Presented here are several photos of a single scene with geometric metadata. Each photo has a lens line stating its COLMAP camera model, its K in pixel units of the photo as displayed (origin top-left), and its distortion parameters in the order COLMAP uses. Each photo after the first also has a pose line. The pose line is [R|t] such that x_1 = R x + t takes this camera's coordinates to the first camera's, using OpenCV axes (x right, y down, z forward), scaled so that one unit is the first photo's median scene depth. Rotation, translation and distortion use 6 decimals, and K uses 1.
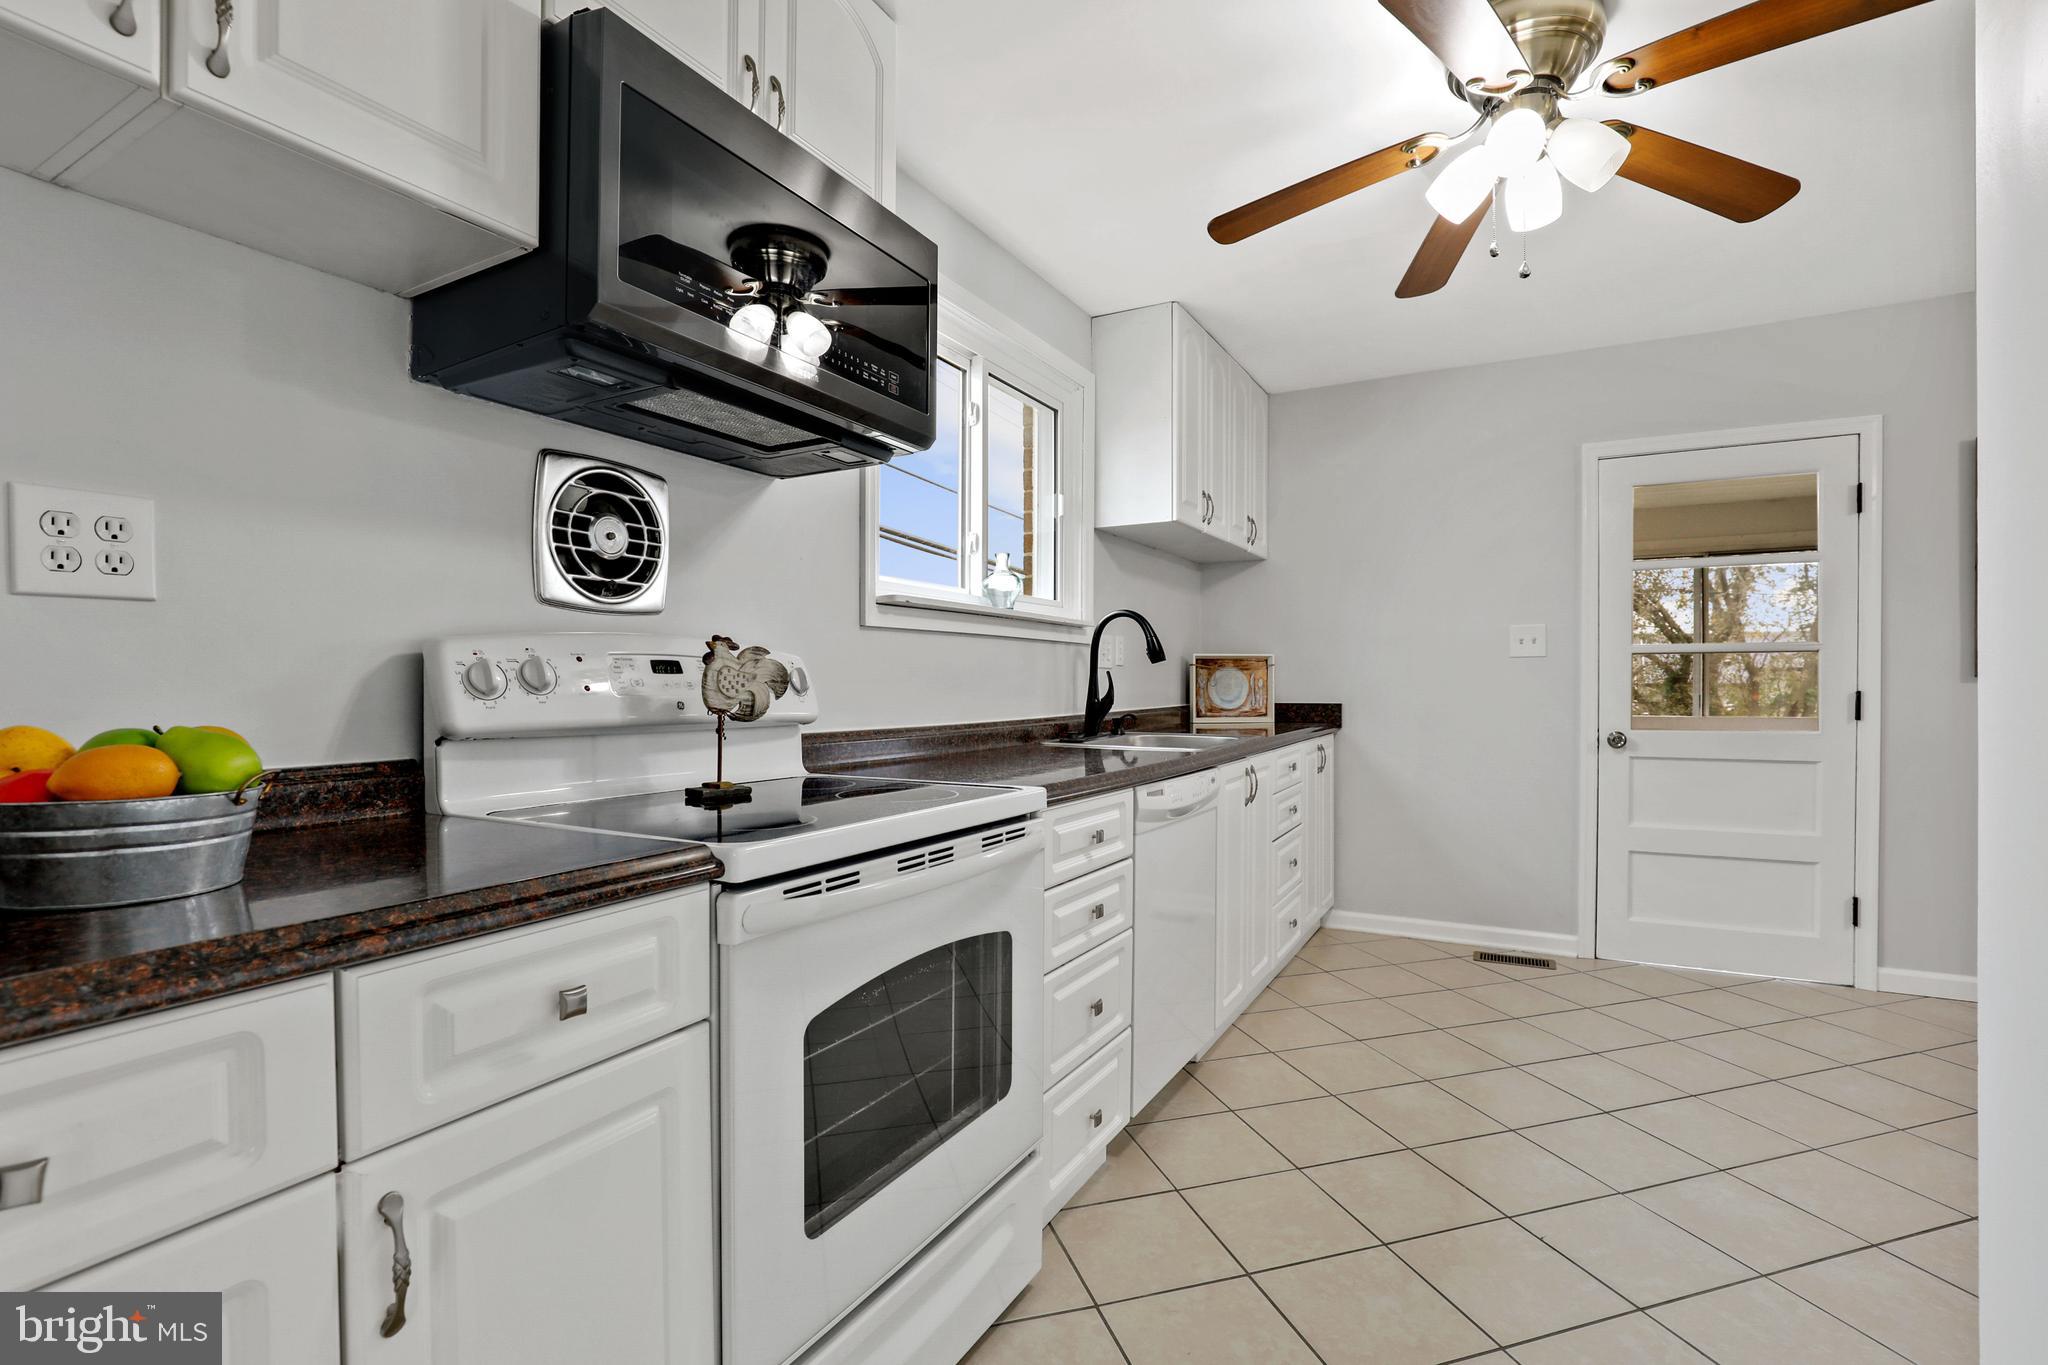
lens RADIAL K [[964.1, 0, 1023.0], [0, 964.1, 690.9], [0, 0, 1]] dist [-0.003467, -0.000602]
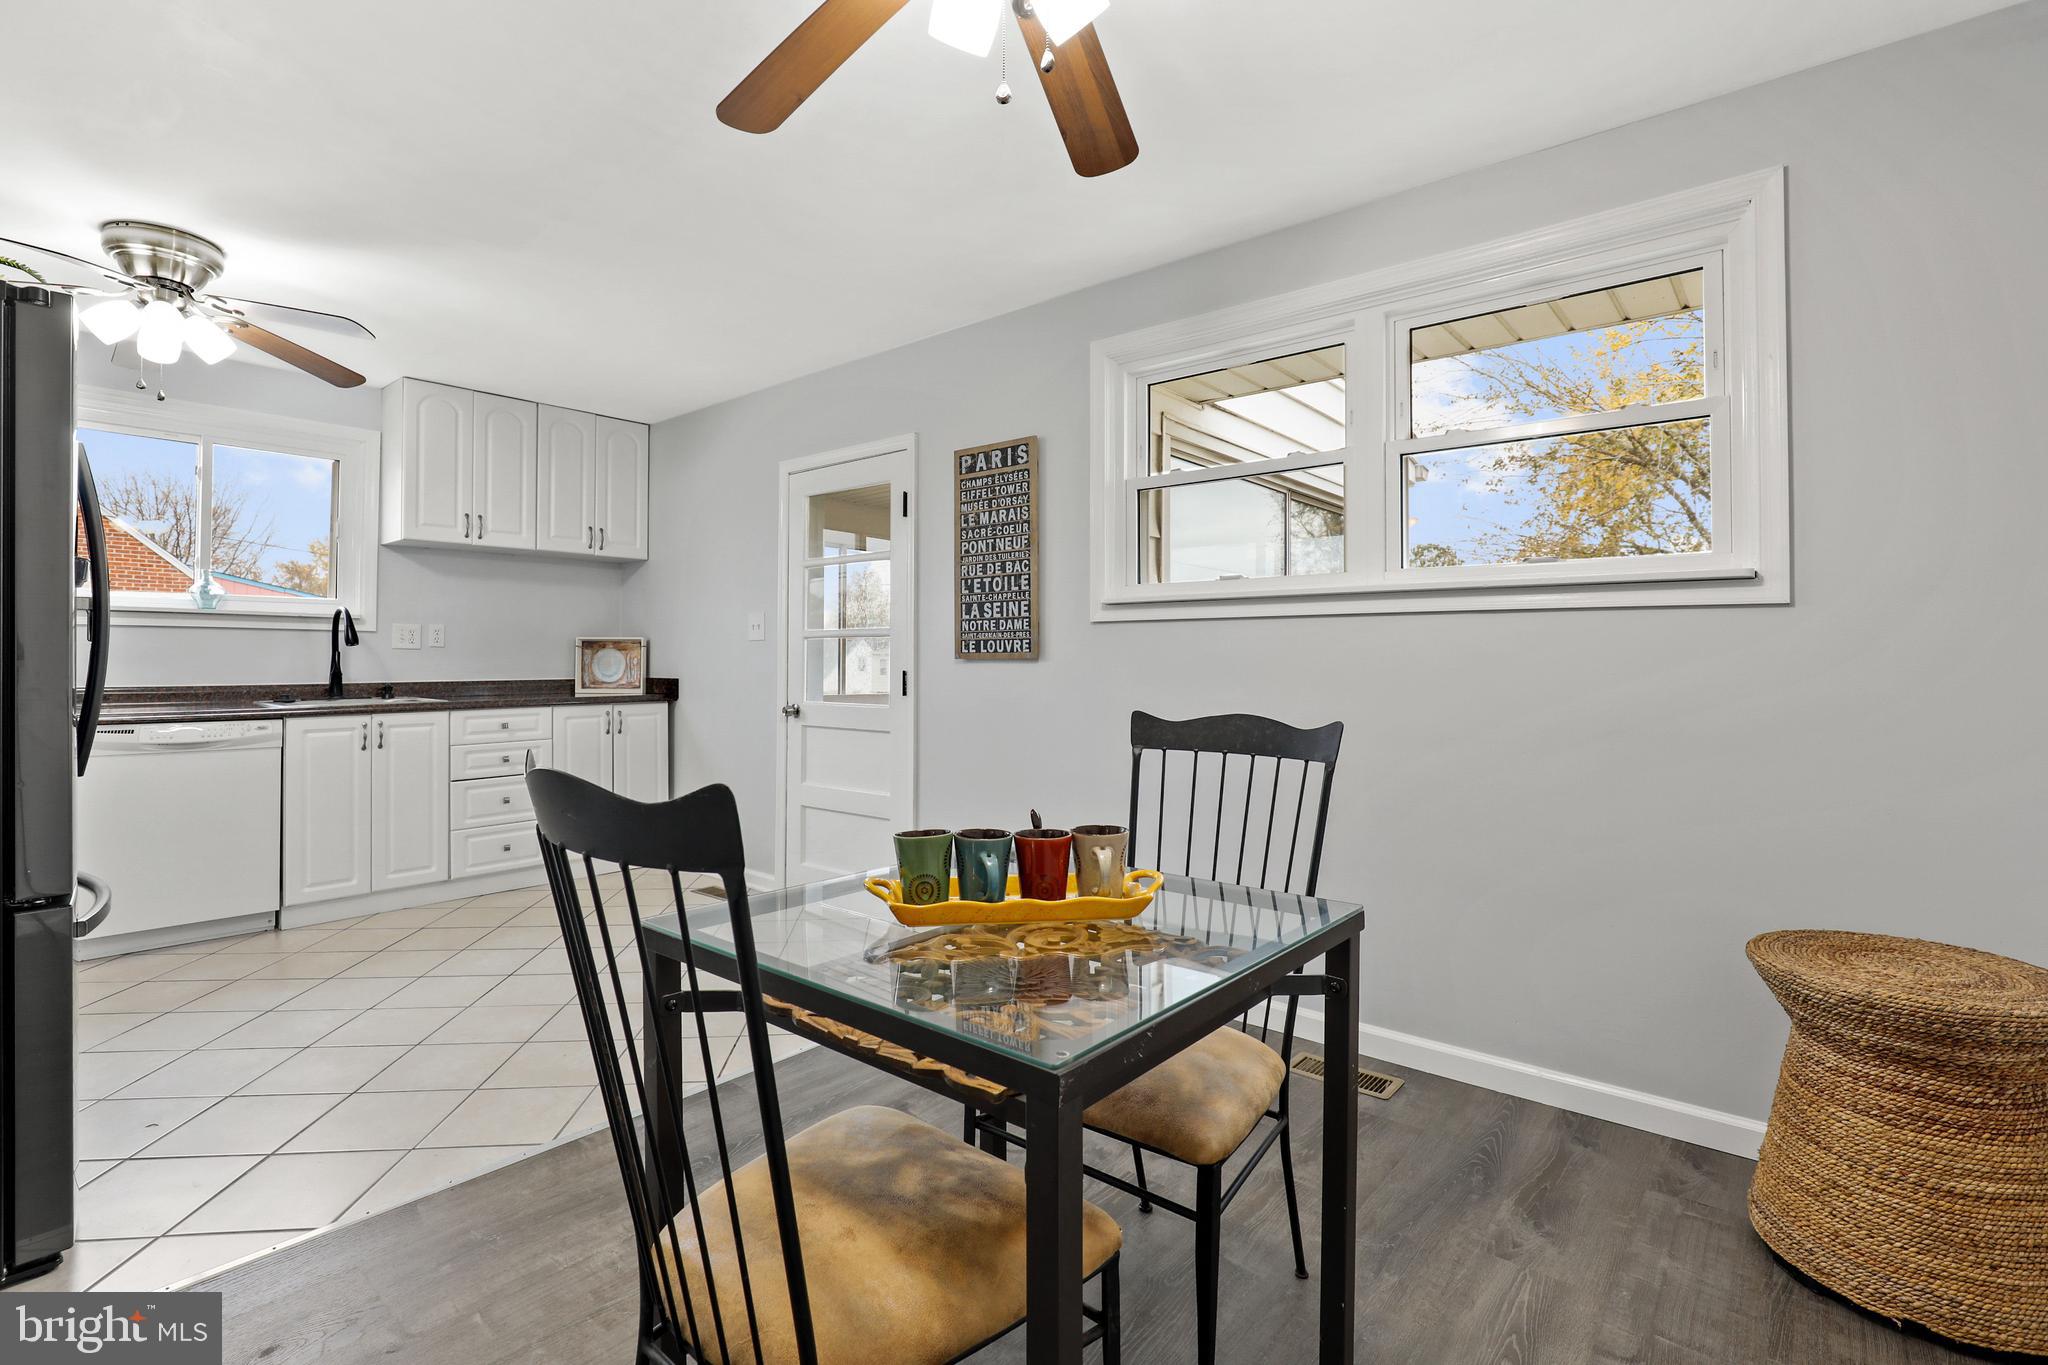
lens RADIAL K [[961.9, 0, 1019.8], [0, 961.9, 666.6], [0, 0, 1]] dist [-0.008942, 0.000689]
pose [[0.973944, 0.008510, -0.226628, 1.401315], [-0.008697, 0.999962, 0.000173, -0.007662], [0.226621, 0.001802, 0.973981, -0.101834]]
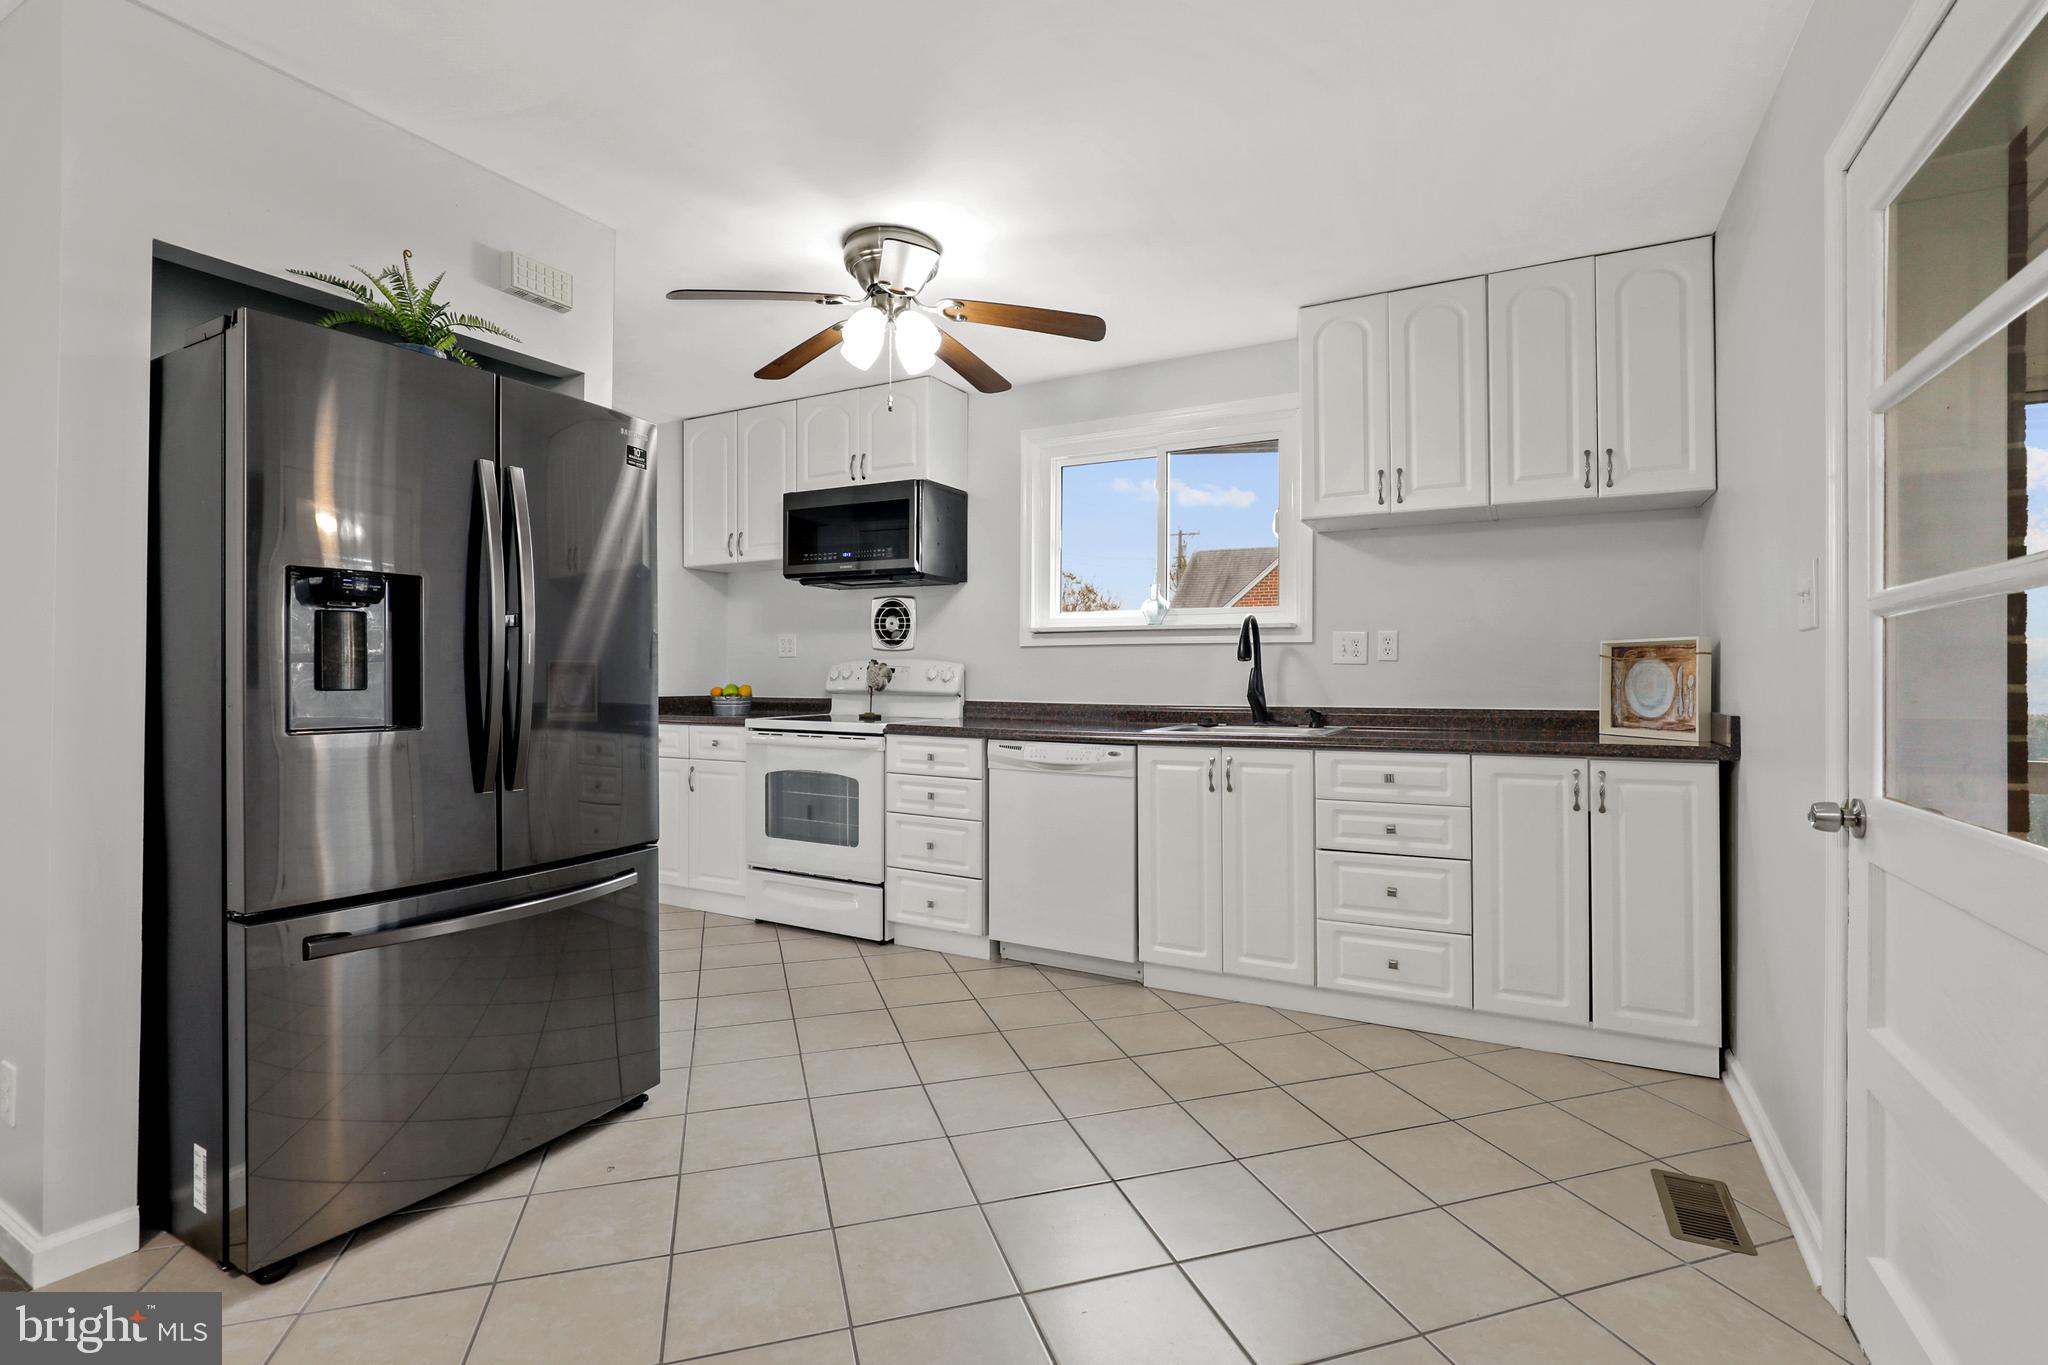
lens RADIAL K [[943.0, 0, 1024.0], [0, 943.0, 682.5], [0, 0, 1]] dist [-0.004181, 0.001269]
pose [[-0.004935, 0.007290, -0.999961, 1.255723], [-0.011882, 0.999902, 0.007348, -0.008998], [0.999917, 0.011918, -0.004848, 0.771325]]
